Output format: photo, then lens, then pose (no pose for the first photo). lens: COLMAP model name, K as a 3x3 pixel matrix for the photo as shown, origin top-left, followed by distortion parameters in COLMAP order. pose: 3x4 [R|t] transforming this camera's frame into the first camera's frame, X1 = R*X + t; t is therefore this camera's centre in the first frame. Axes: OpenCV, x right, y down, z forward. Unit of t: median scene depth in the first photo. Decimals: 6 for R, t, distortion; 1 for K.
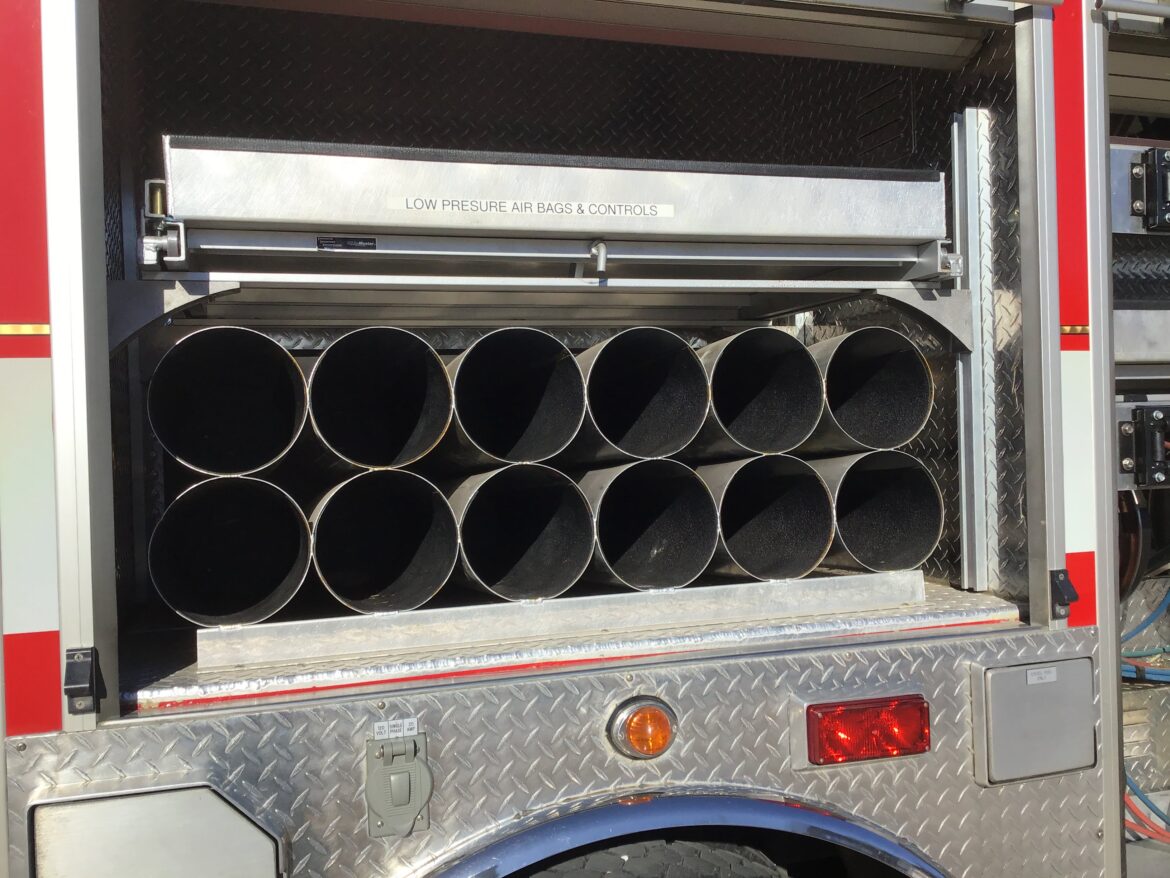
lens RADIAL K [[1076.6, 0, 576.6], [0, 1076.6, 432.2], [0, 0, 1]] dist [0.046034, 0.000000]
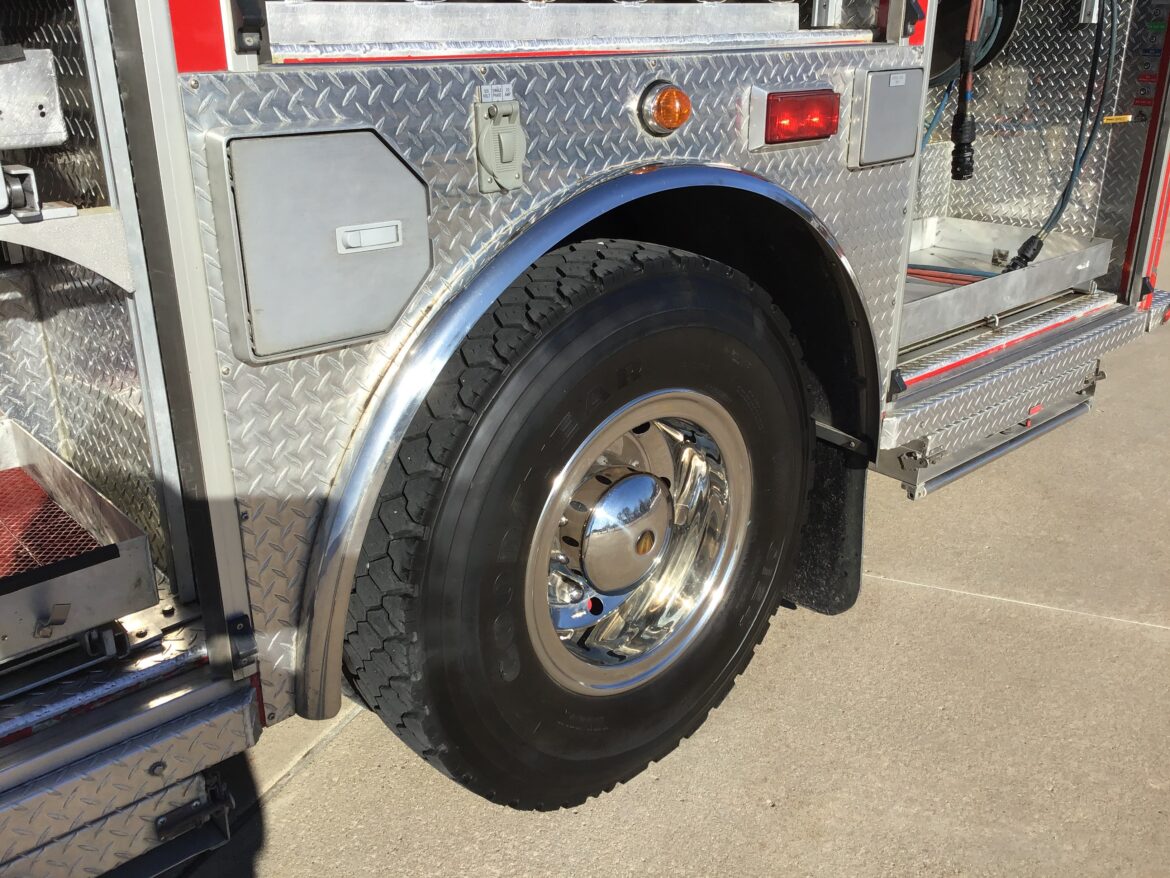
lens RADIAL K [[1076.6, 0, 579.1], [0, 1076.6, 434.3], [0, 0, 1]] dist [0.046034, 0.000000]
pose [[0.907375, -0.128838, 0.400090, -0.524033], [-0.018690, 0.938555, 0.344624, 0.200920], [-0.419907, -0.320181, 0.849213, -0.063456]]
